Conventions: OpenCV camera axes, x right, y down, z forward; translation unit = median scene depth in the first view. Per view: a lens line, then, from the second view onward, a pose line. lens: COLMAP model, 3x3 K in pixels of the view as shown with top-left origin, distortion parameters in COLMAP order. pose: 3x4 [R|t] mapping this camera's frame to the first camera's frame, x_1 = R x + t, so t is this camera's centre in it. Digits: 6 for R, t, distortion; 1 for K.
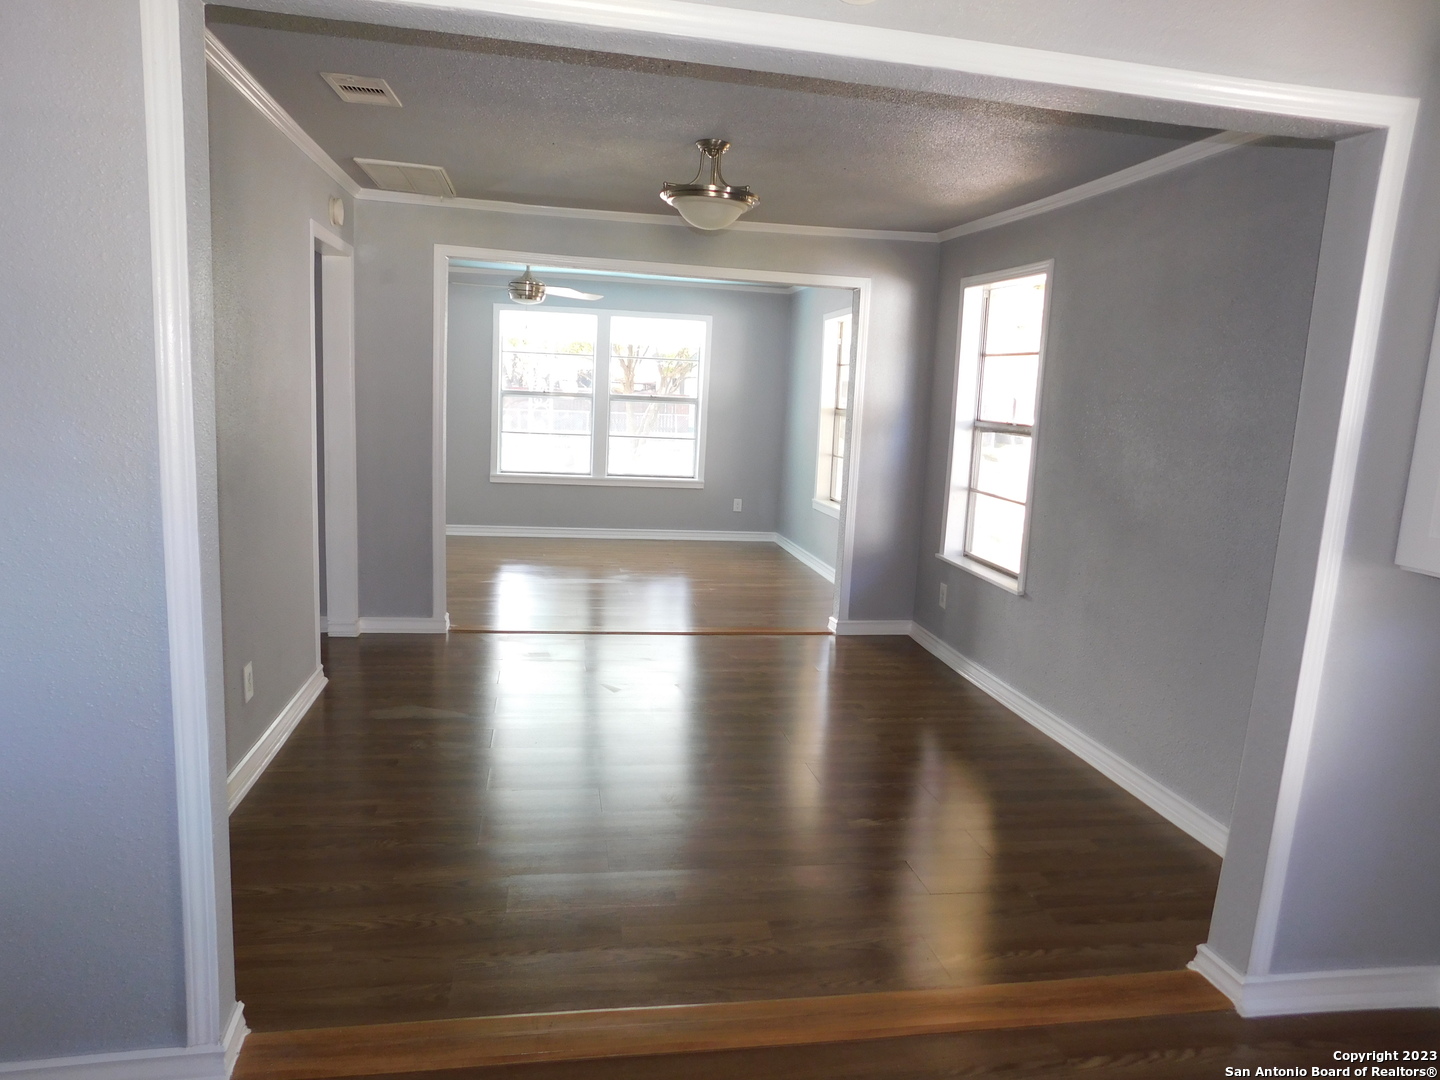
lens RADIAL K [[962.8, 0, 723.9], [0, 962.8, 537.0], [0, 0, 1]] dist [-0.062715, 0.051262]
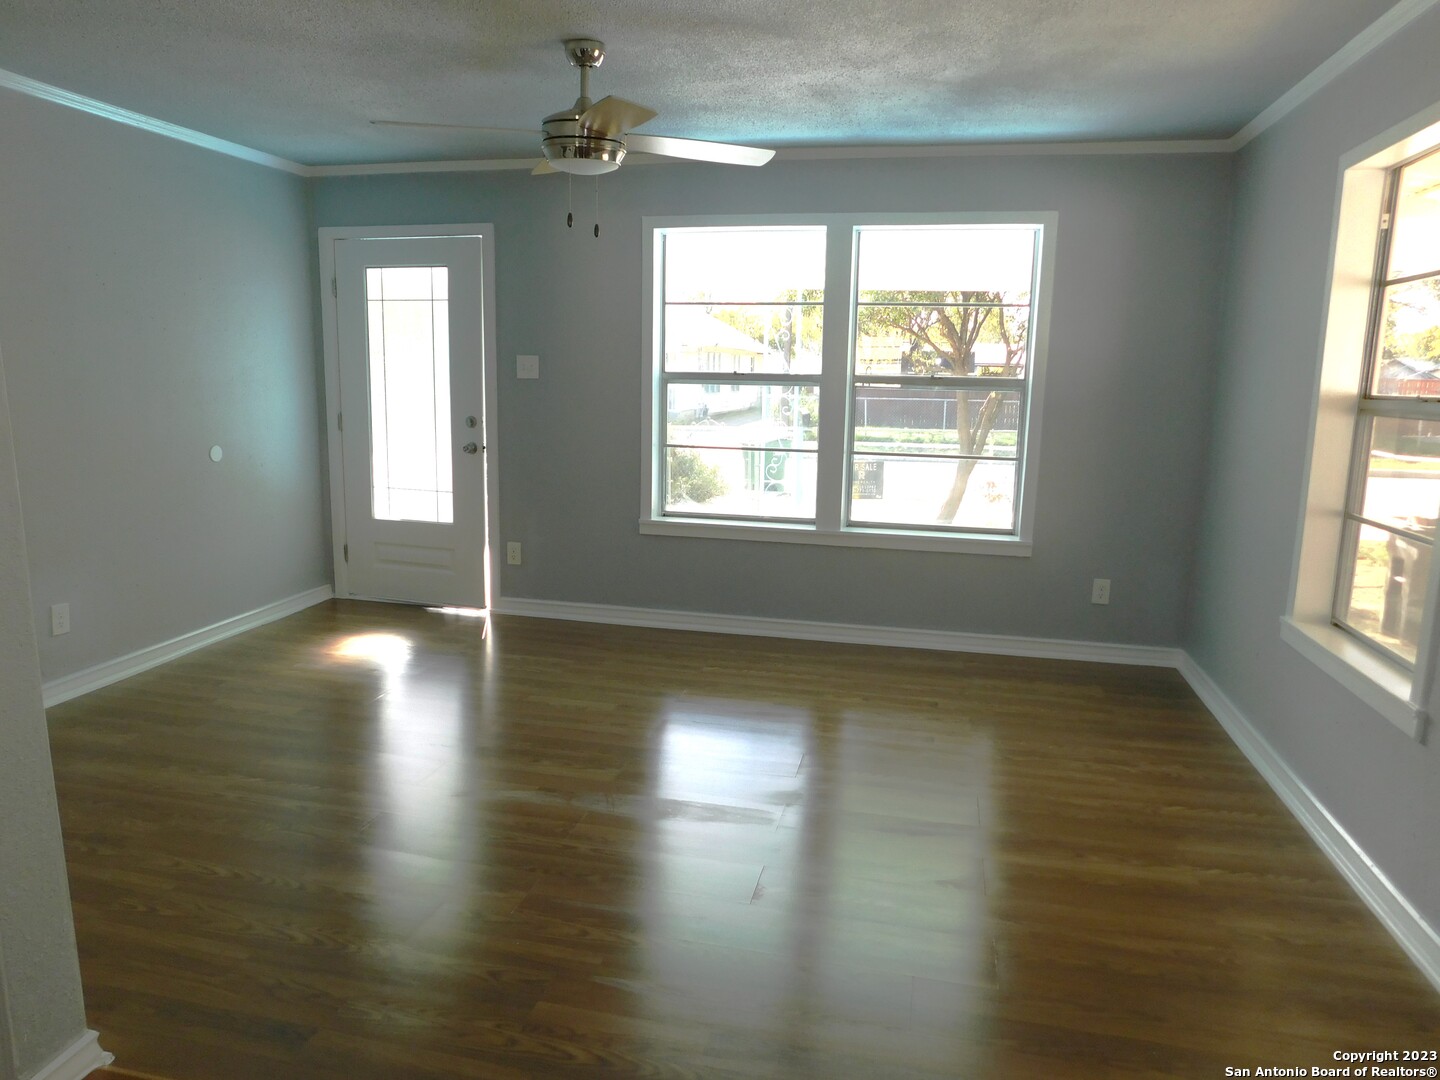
lens RADIAL K [[962.8, 0, 726.8], [0, 962.8, 546.2], [0, 0, 1]] dist [-0.062715, 0.051262]
pose [[0.924449, 0.040757, -0.379122, 0.022229], [-0.032643, 0.999080, 0.027807, -0.066359], [0.379907, -0.013331, 0.924929, 0.478829]]
